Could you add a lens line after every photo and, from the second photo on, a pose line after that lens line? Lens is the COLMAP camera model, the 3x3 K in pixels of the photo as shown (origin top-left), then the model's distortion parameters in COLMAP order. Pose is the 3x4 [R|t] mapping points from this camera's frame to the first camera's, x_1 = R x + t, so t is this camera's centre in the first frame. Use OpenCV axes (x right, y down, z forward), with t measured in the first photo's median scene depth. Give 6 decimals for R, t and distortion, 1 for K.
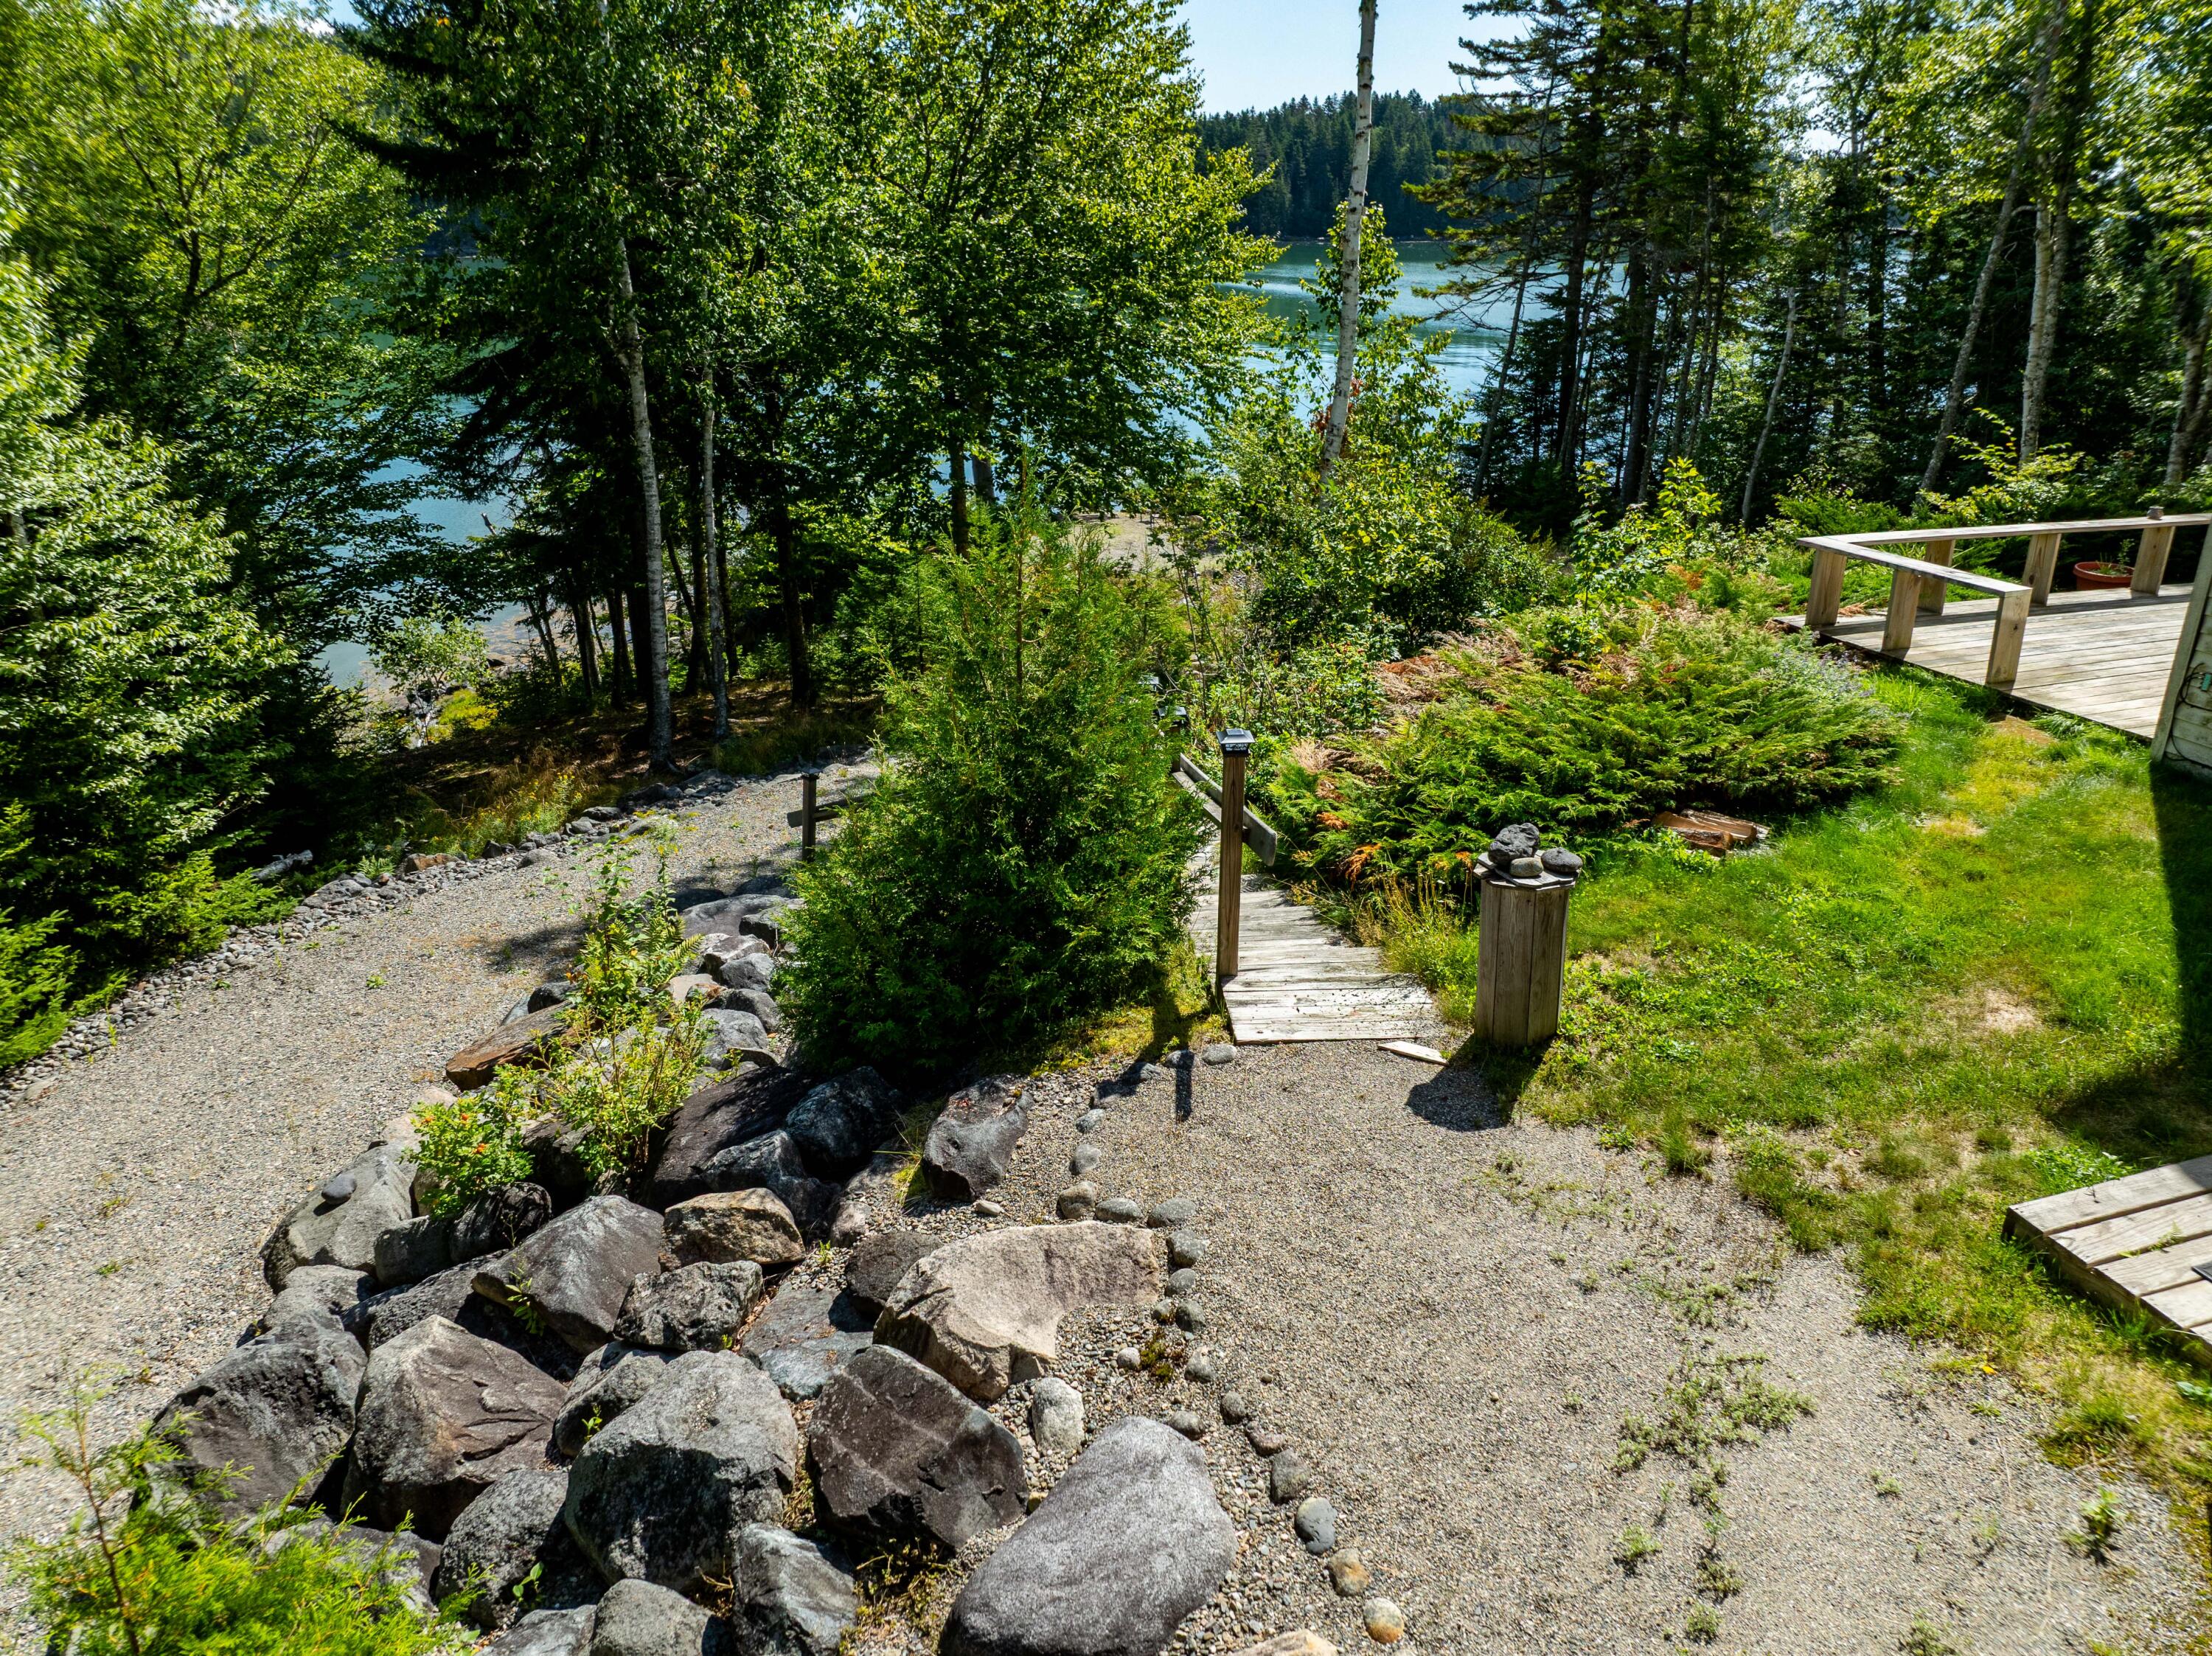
lens RADIAL K [[1569.5, 0, 1112.8], [0, 1569.5, 811.5], [0, 0, 1]] dist [-0.046073, 0.018819]
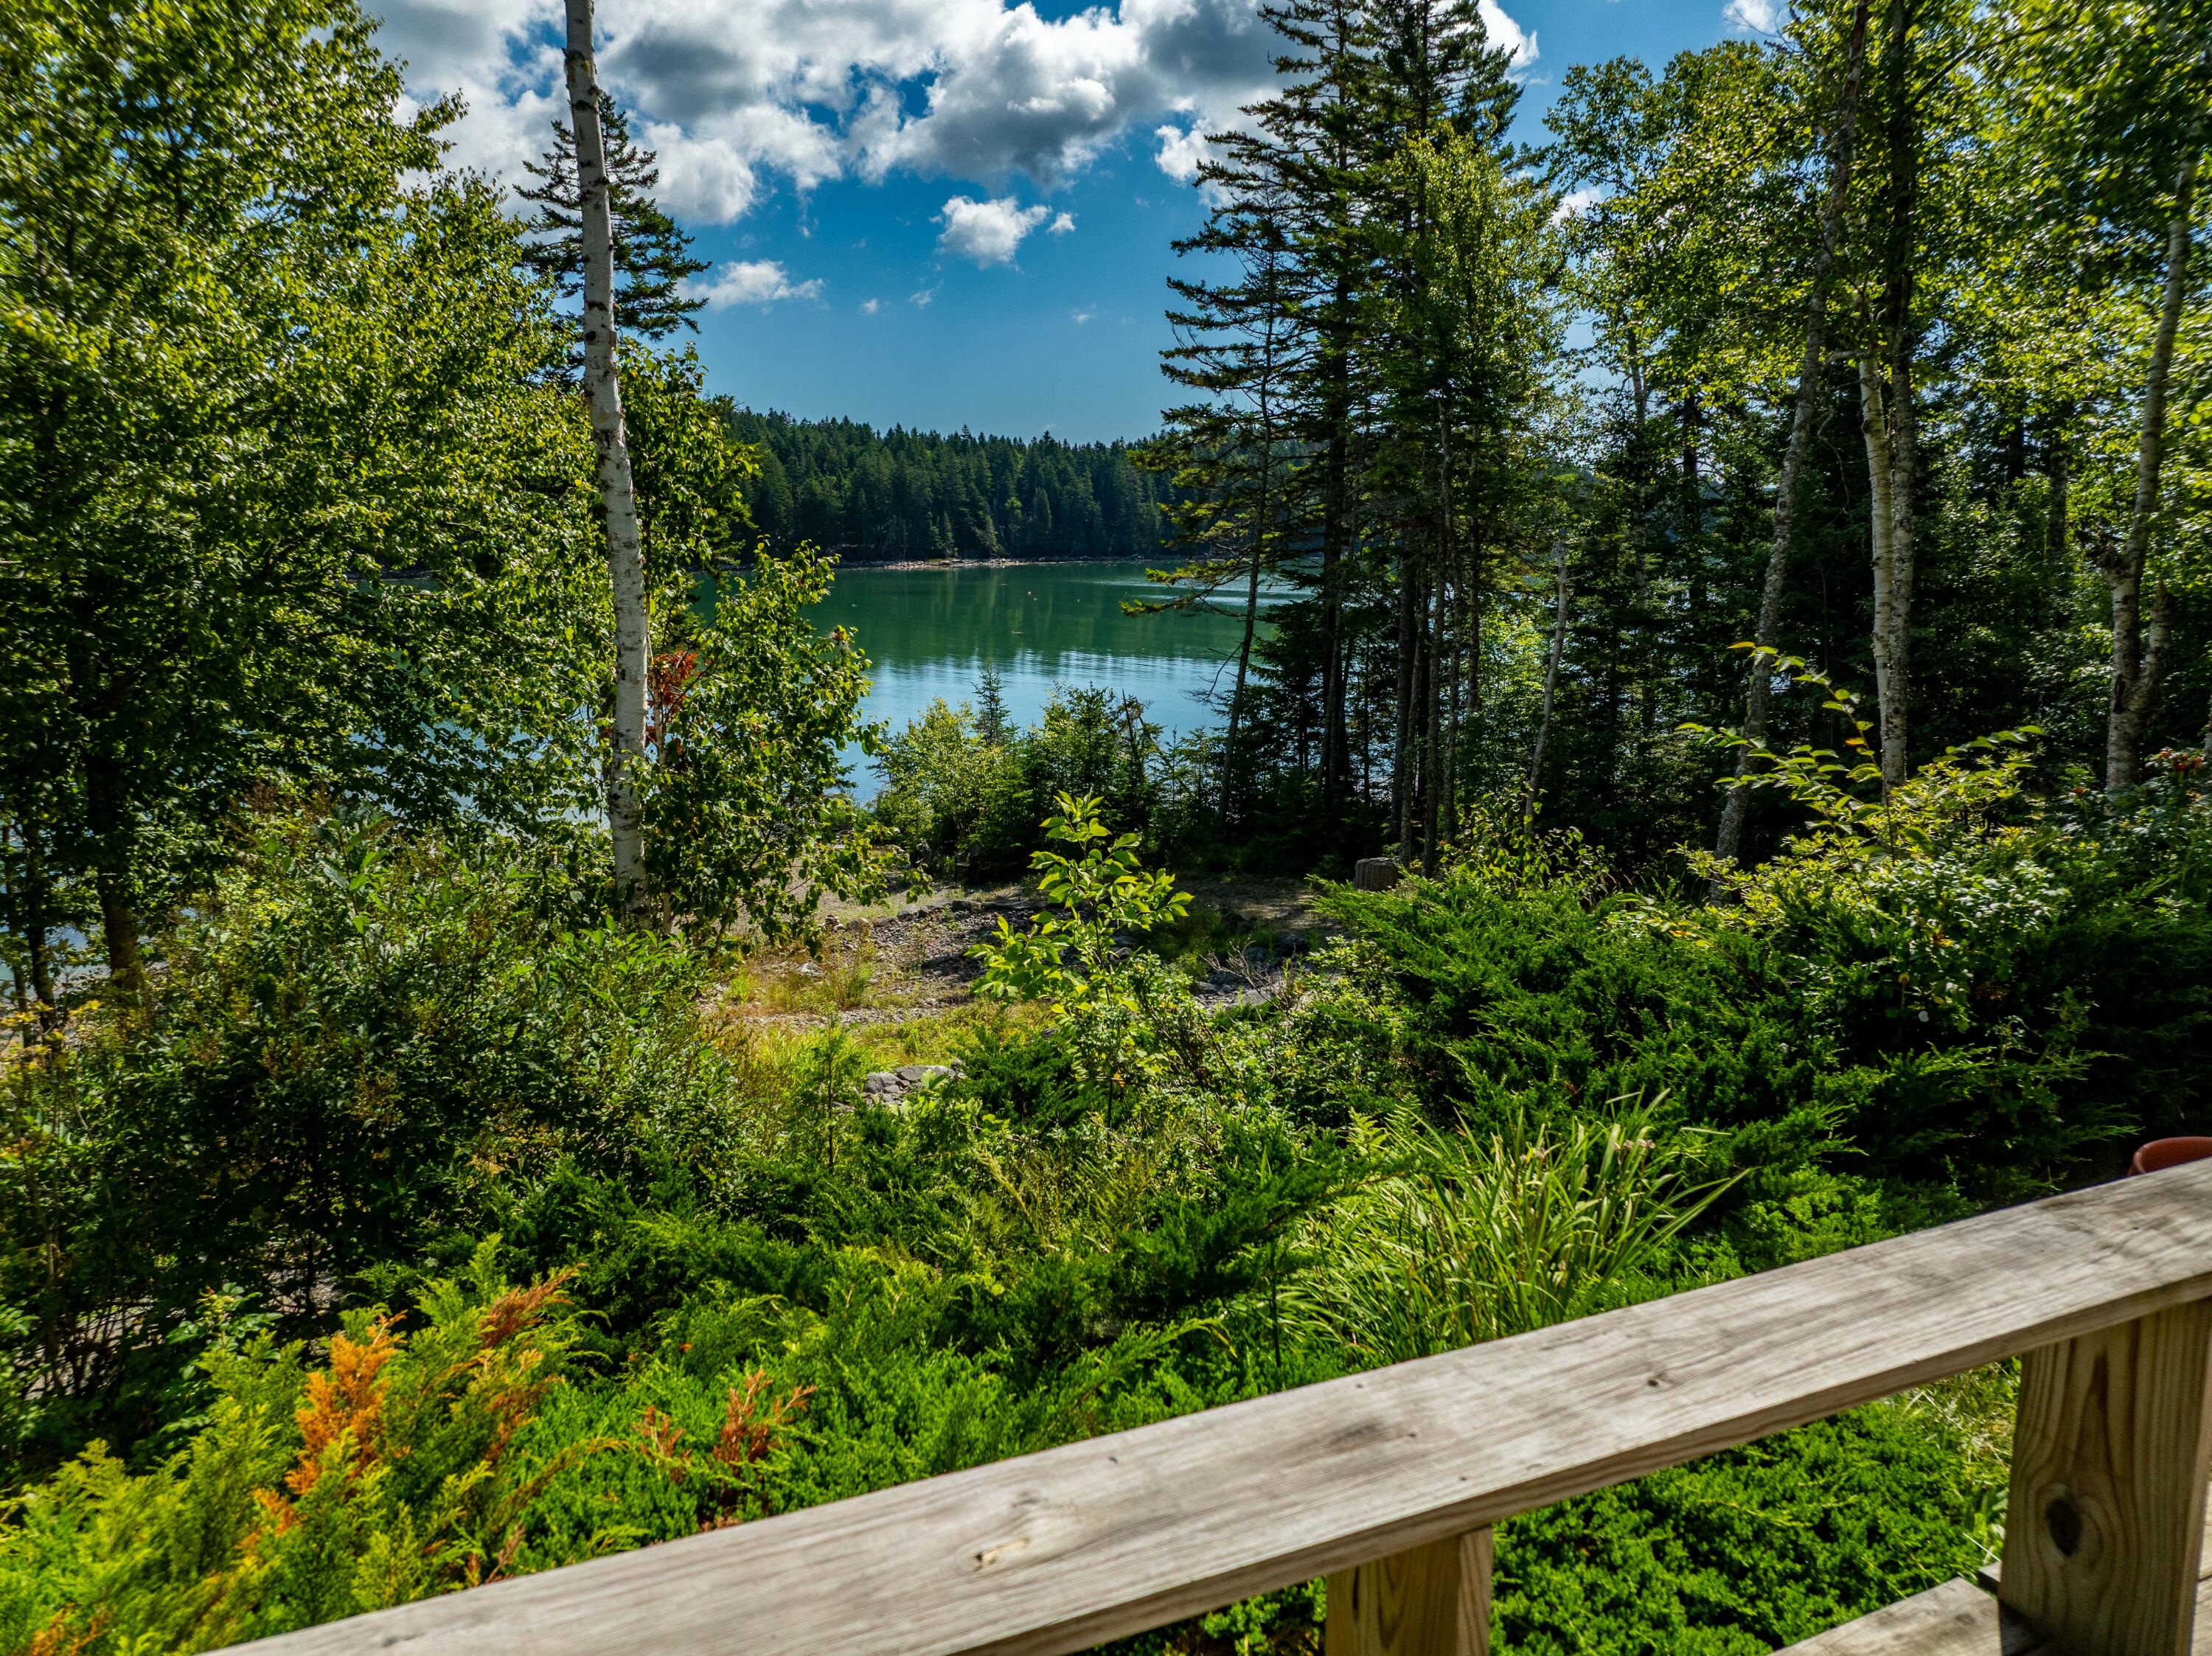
lens RADIAL K [[1569.5, 0, 1116.3], [0, 1569.5, 808.5], [0, 0, 1]] dist [-0.046073, 0.018819]
pose [[0.997789, -0.021504, 0.062880, 0.147539], [0.033406, 0.980265, -0.194845, -0.060259], [-0.057449, 0.196515, 0.978816, 0.252414]]
